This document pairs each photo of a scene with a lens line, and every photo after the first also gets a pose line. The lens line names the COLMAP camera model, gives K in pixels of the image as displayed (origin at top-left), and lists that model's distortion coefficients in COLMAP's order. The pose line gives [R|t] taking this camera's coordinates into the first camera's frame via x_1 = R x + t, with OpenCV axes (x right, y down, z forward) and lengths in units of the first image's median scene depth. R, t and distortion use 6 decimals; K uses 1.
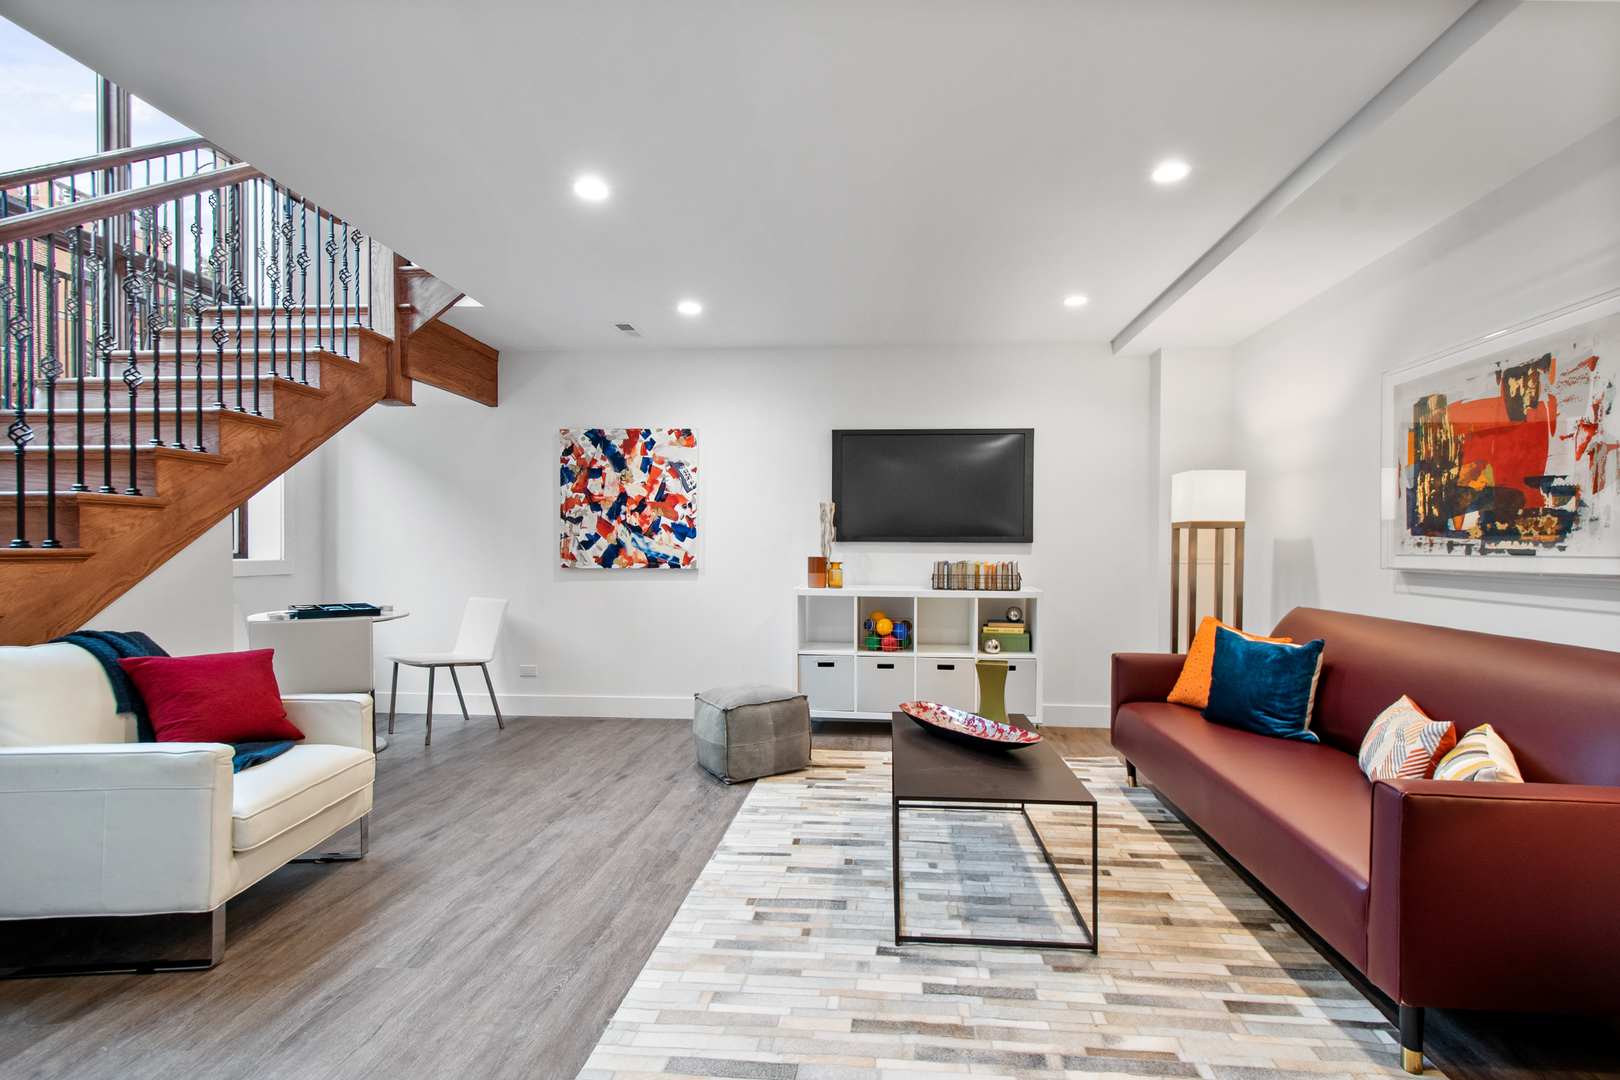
lens RADIAL K [[719.3, 0, 838.0], [0, 719.3, 543.6], [0, 0, 1]] dist [0.018990, -0.009790]
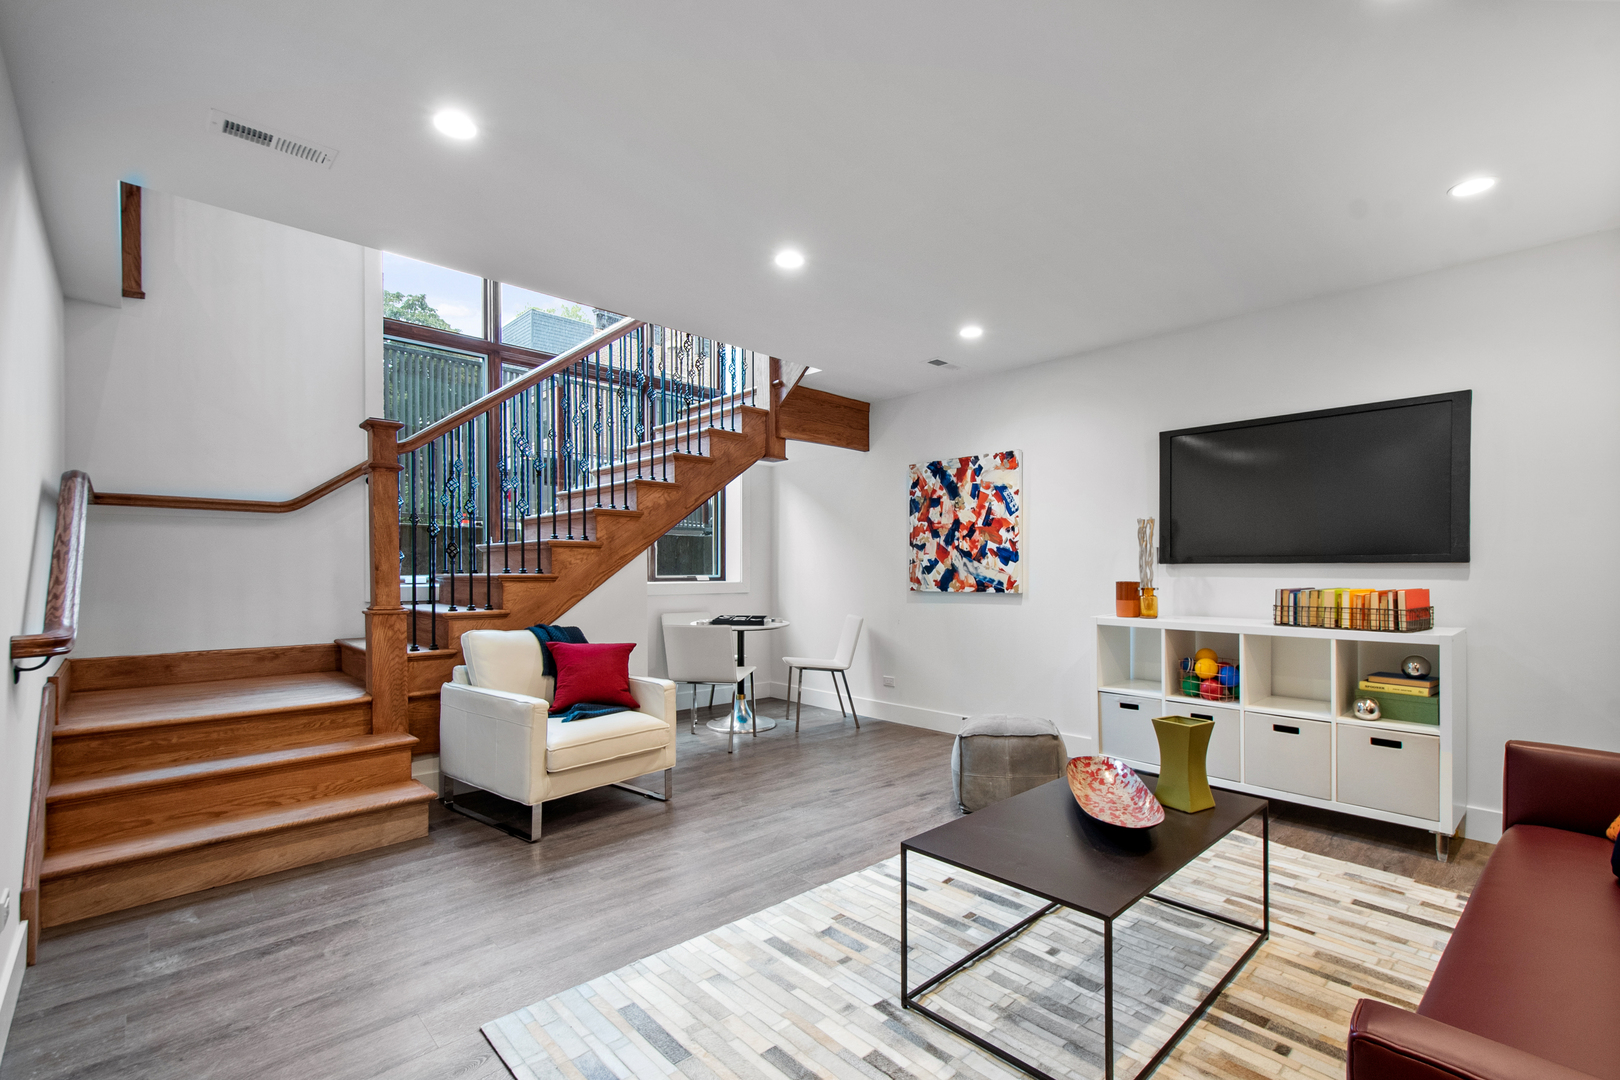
lens RADIAL K [[712.1, 0, 838.9], [0, 712.1, 568.4], [0, 0, 1]] dist [0.015432, -0.008958]
pose [[0.747152, -0.007802, -0.664608, 0.481280], [0.007907, 0.999965, -0.002850, 0.003694], [0.664607, -0.003126, 0.747187, 0.212110]]
